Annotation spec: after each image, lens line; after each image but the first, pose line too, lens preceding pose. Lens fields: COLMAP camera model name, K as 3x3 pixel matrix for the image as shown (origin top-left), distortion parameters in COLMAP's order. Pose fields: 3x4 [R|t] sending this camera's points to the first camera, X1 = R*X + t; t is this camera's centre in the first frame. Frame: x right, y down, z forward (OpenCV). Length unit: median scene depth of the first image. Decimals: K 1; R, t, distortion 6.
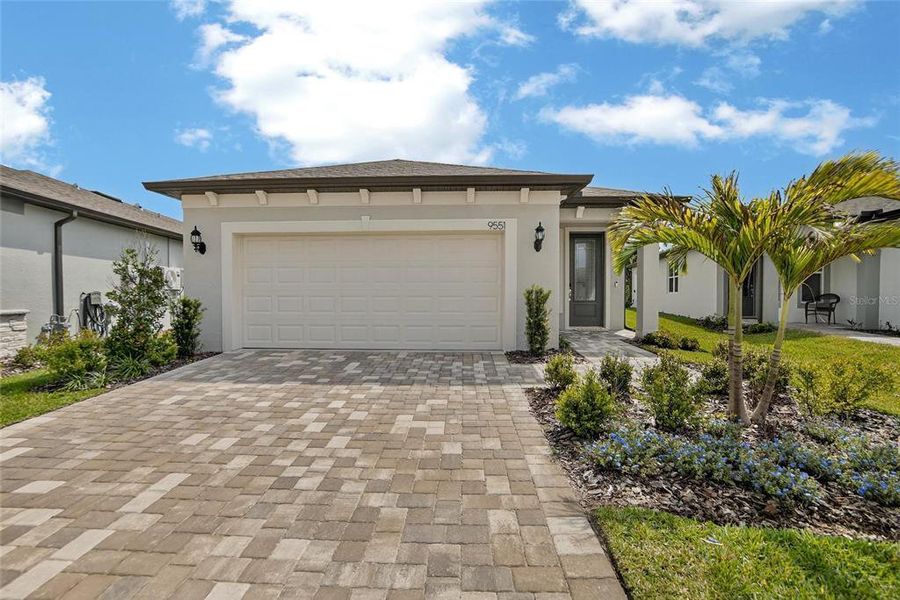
lens RADIAL K [[398.0, 0, 450.0], [0, 398.0, 300.0], [0, 0, 1]] dist [-0.036183, 0.005994]
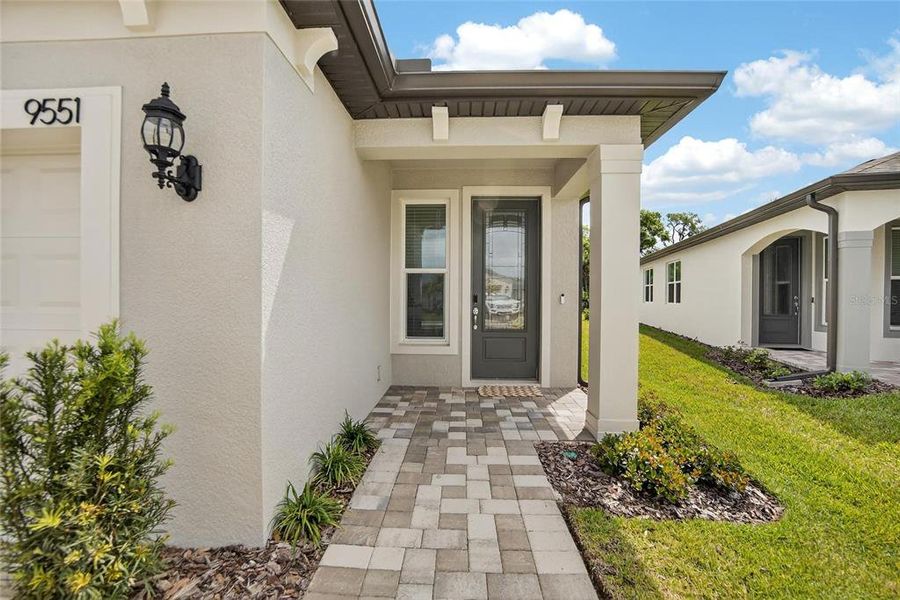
lens RADIAL K [[398.0, 0, 450.0], [0, 398.0, 300.0], [0, 0, 1]] dist [-0.036183, 0.005994]
pose [[0.999971, 0.007629, 0.000647, 0.414931], [-0.007625, 0.999955, -0.005722, -0.050184], [-0.000691, 0.005717, 0.999983, 0.743644]]
